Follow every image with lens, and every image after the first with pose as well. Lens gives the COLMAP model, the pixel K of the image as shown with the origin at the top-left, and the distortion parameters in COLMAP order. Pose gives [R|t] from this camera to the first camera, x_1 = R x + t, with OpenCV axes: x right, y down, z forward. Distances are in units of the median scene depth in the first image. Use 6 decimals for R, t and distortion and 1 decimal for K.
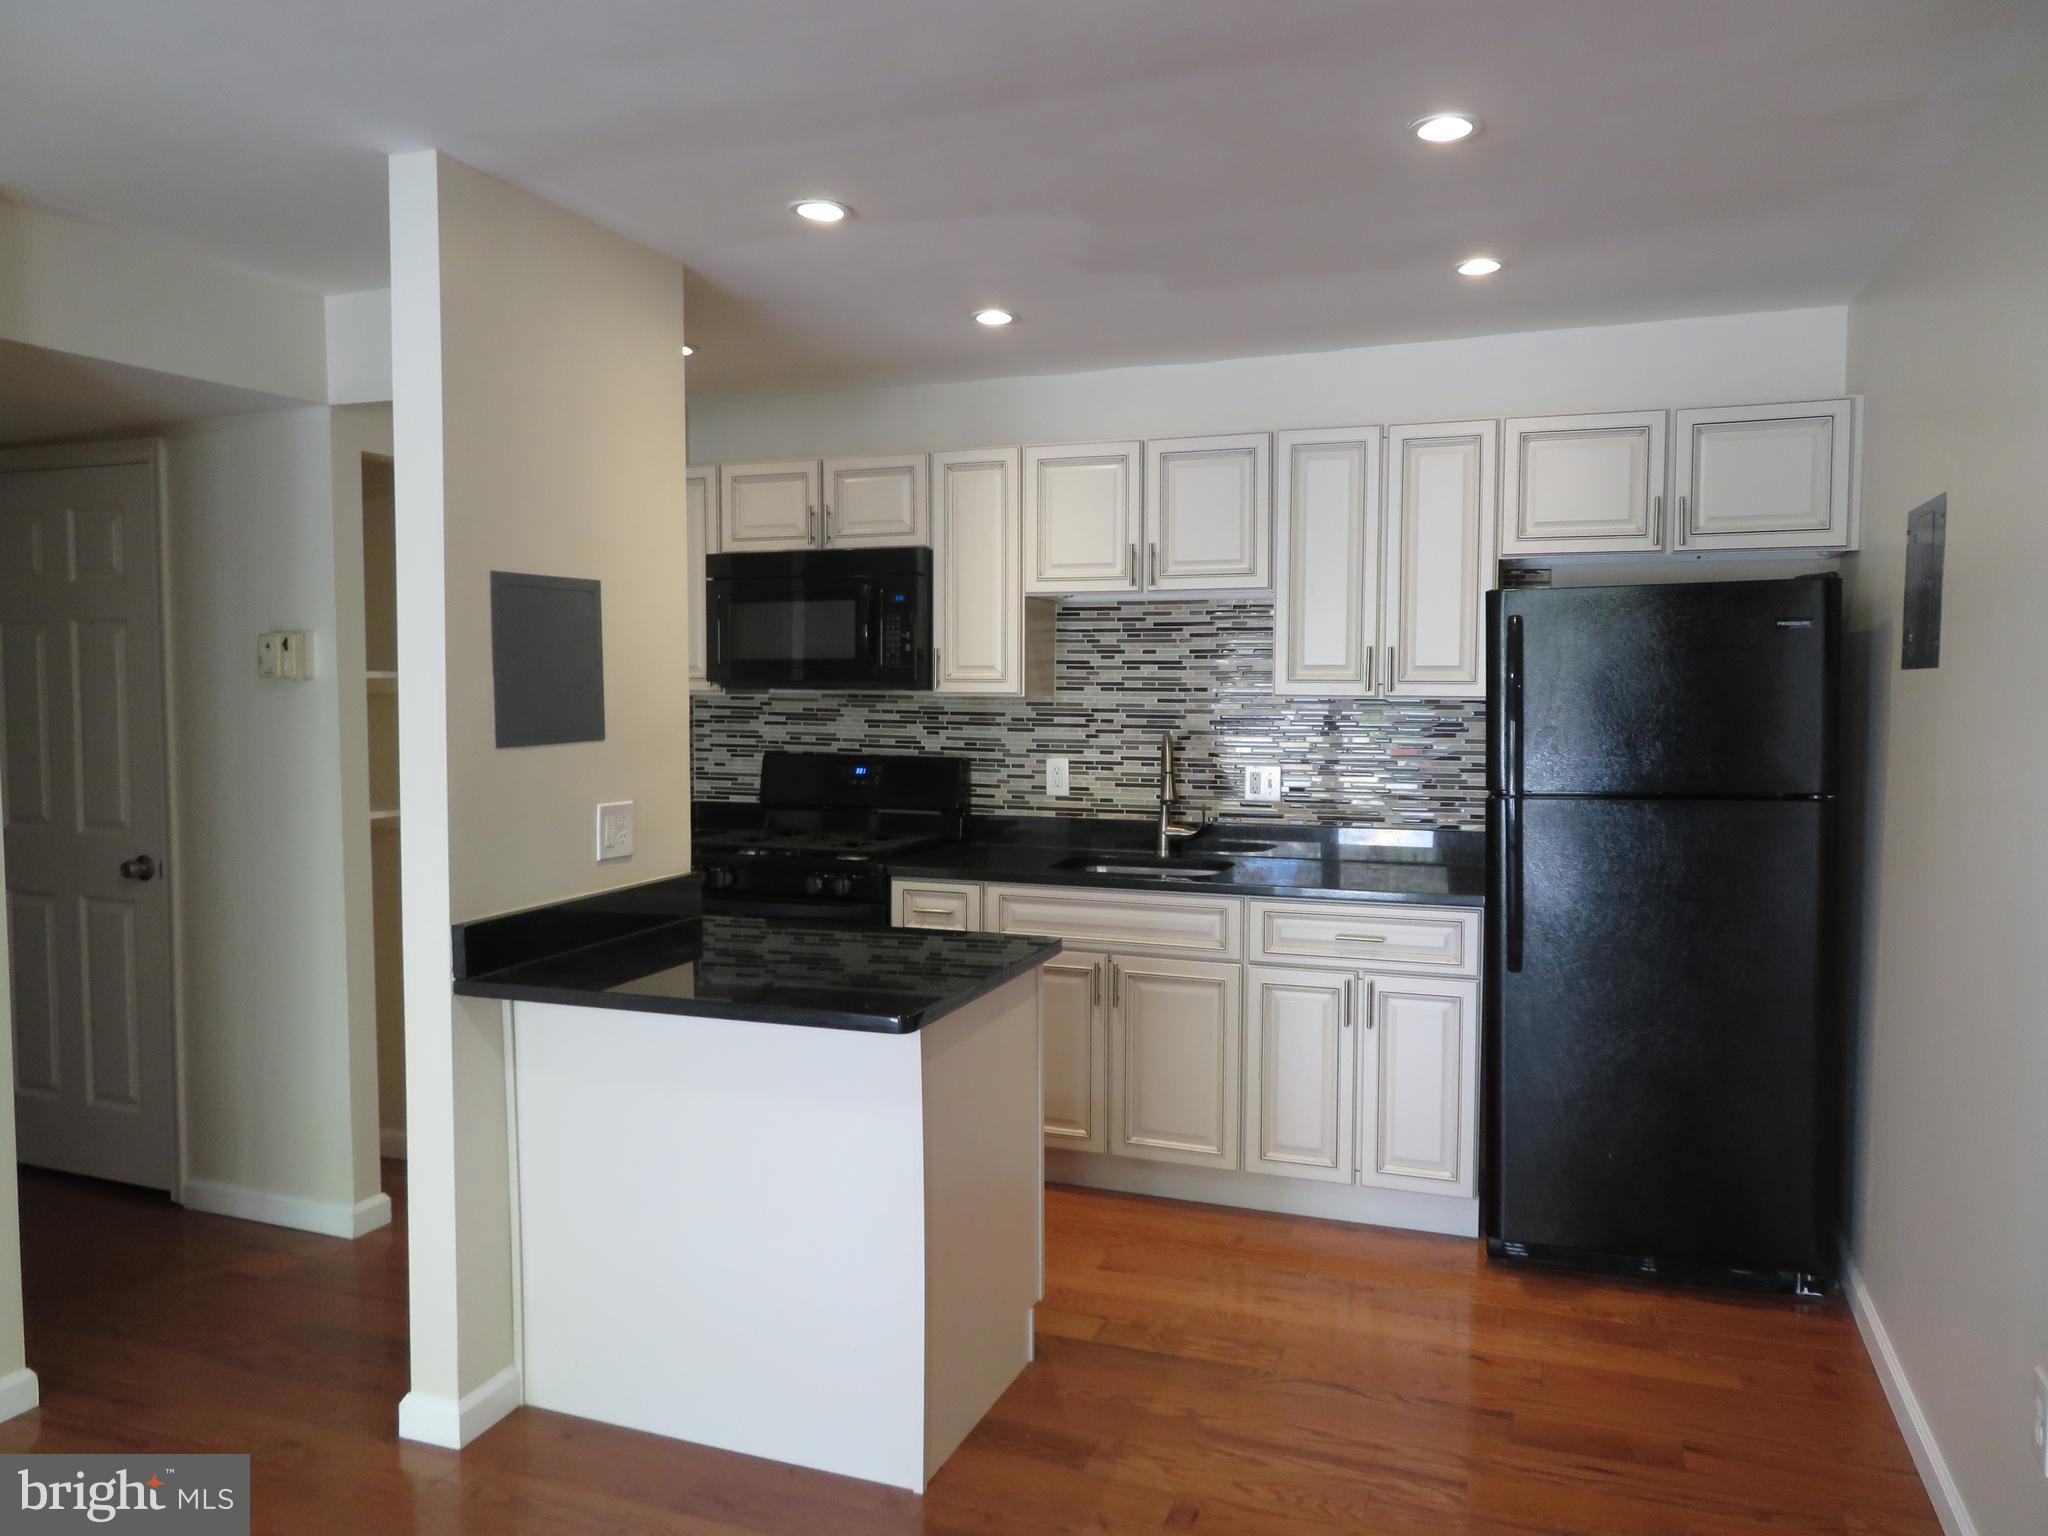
lens RADIAL K [[1471.8, 0, 1023.7], [0, 1471.8, 770.8], [0, 0, 1]] dist [-0.000830, 0.001562]
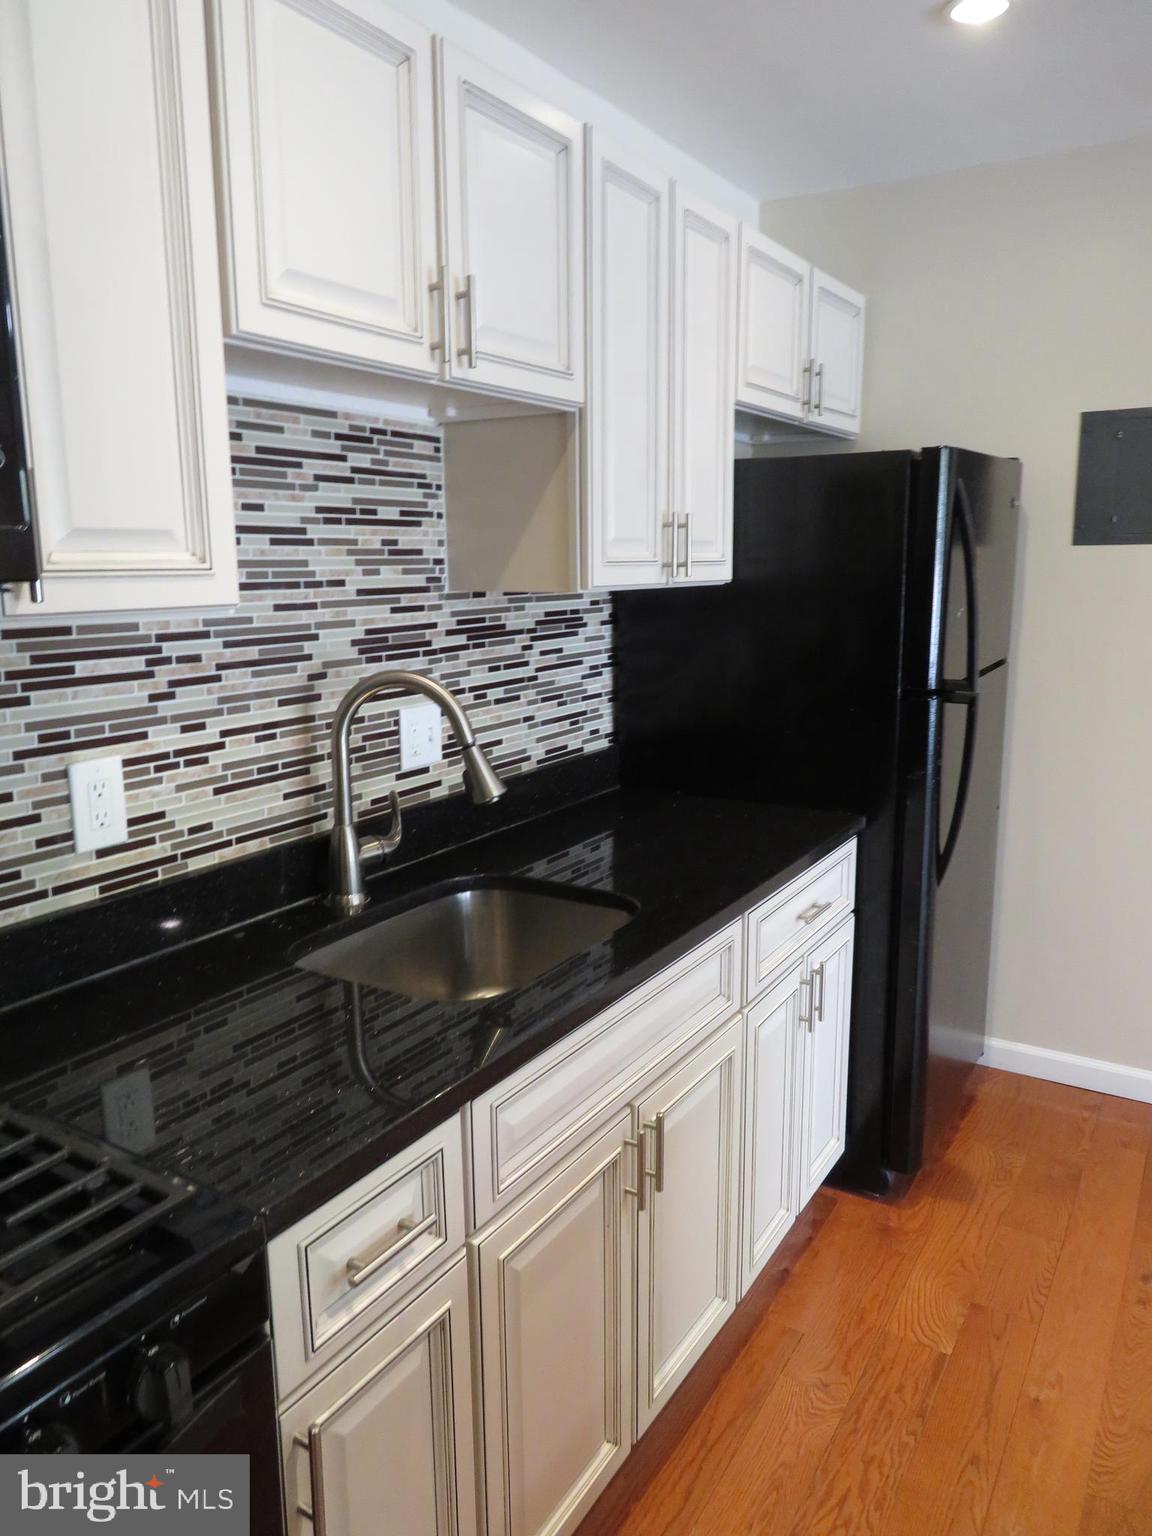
lens RADIAL K [[1098.6, 0, 576.0], [0, 1098.6, 768.0], [0, 0, 1]] dist [-0.003268, 0.003694]
pose [[0.189063, -0.188018, 0.963797, -0.257303], [0.071309, 0.981536, 0.177490, -0.052998], [-0.979372, 0.035170, 0.198979, 0.823167]]
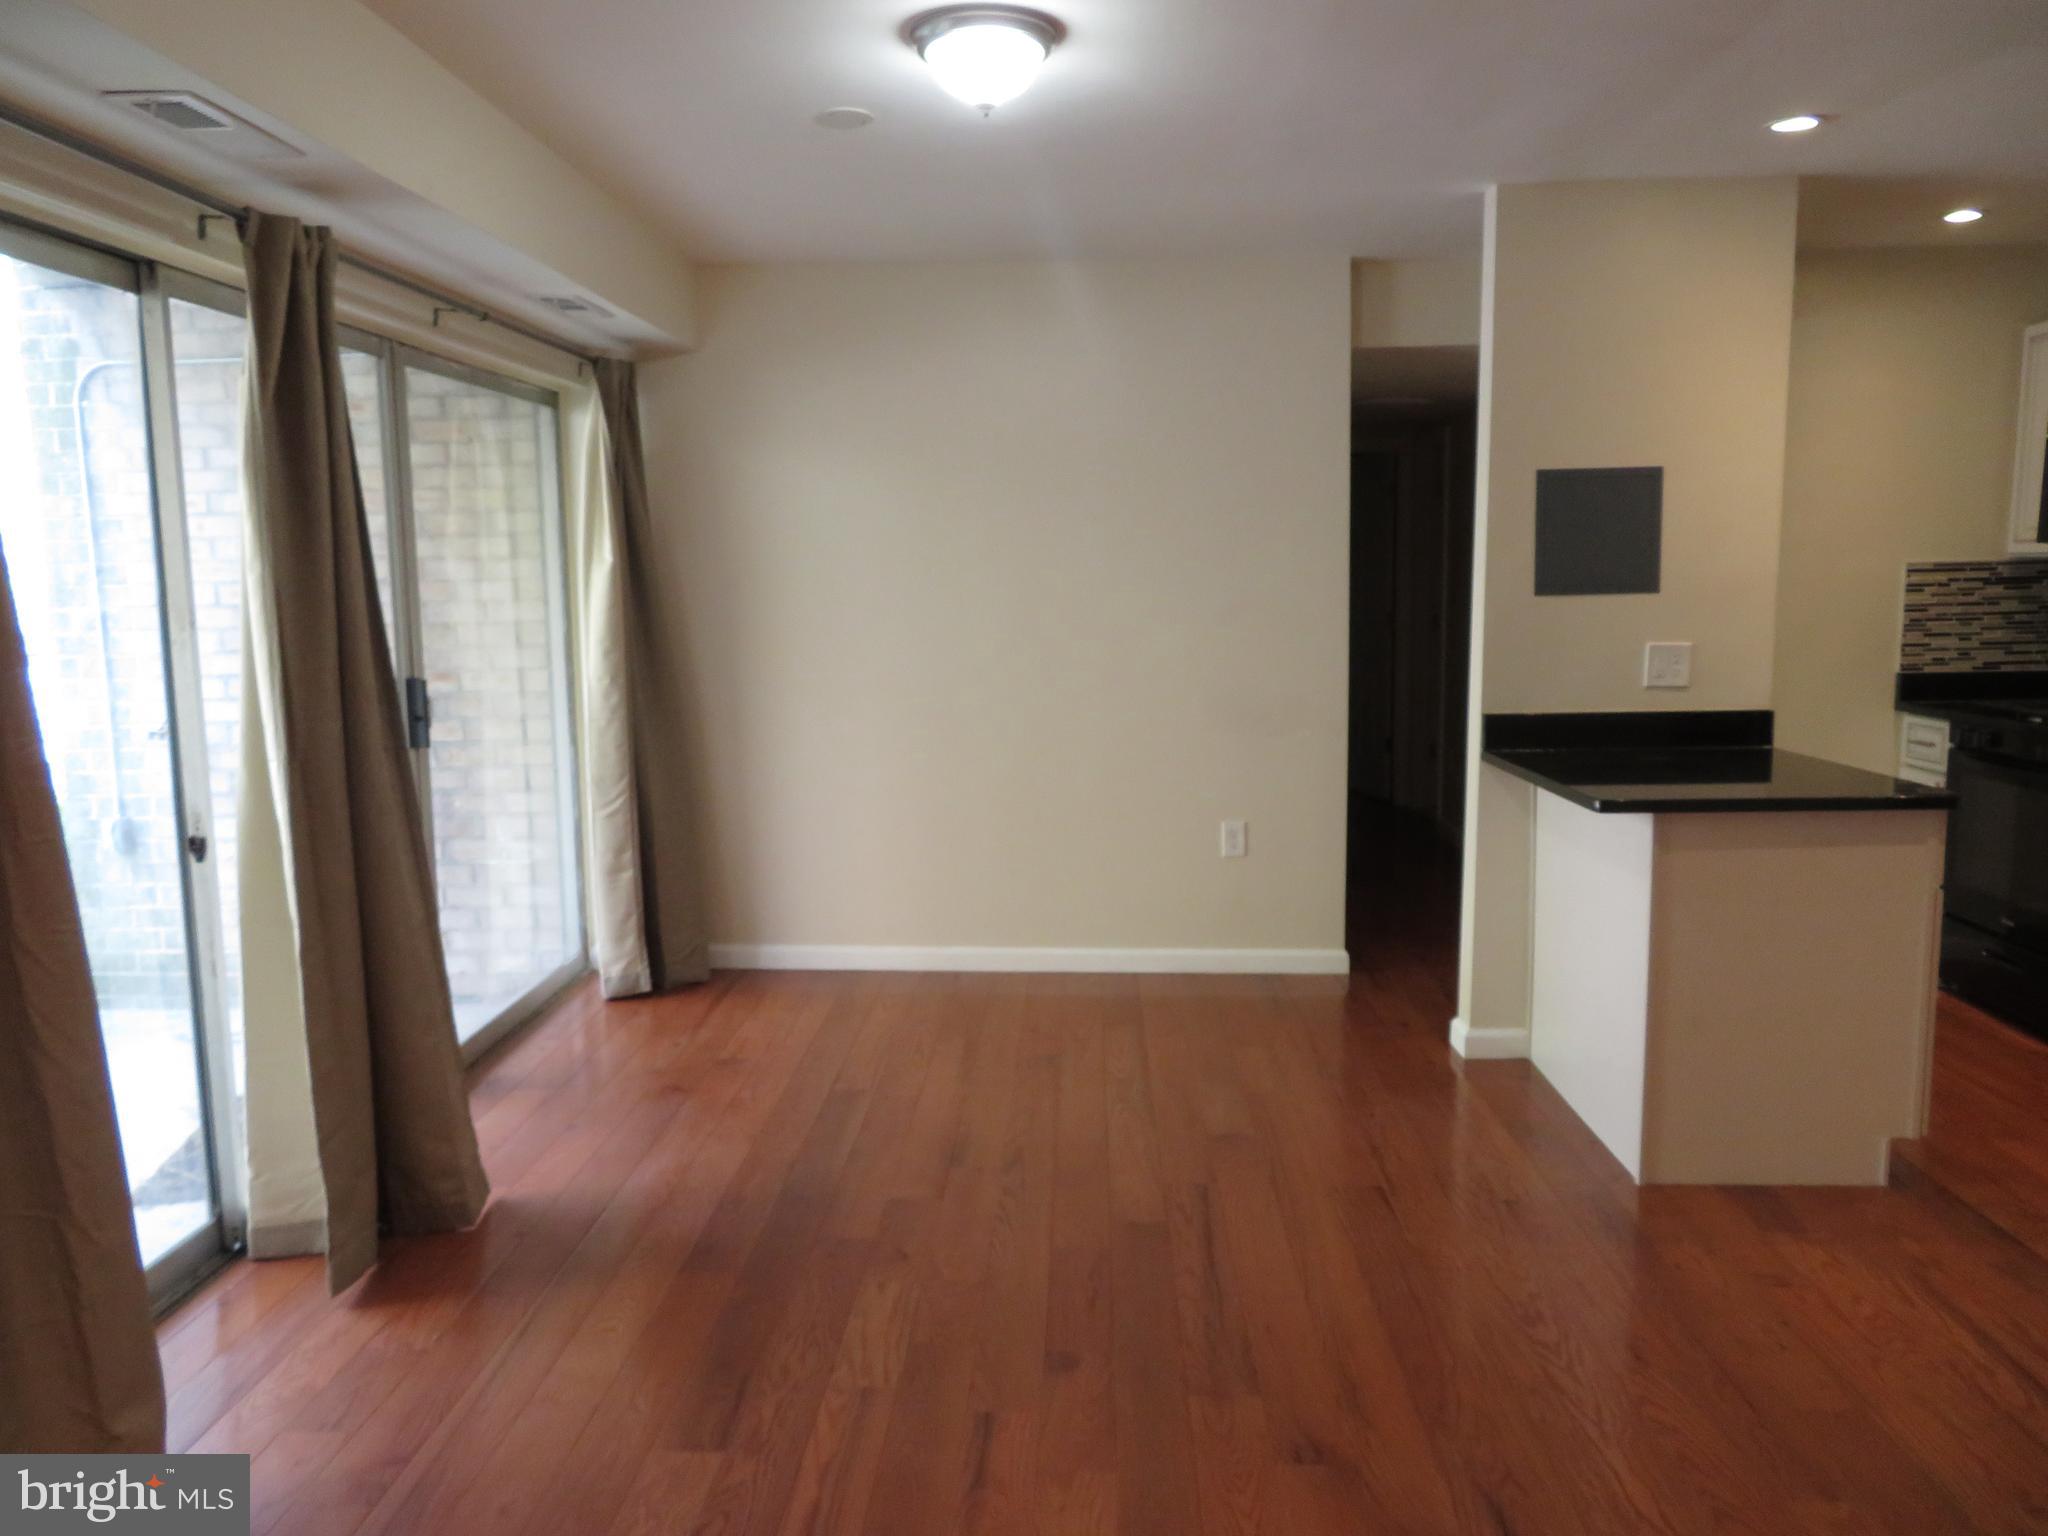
lens RADIAL K [[1464.8, 0, 1019.4], [0, 1464.8, 768.2], [0, 0, 1]] dist [-0.003268, 0.003694]
pose [[0.312974, 0.121392, -0.941972, 0.520191], [-0.043113, 0.992592, 0.113591, 0.006651], [0.948783, 0.005060, 0.315889, 0.051012]]
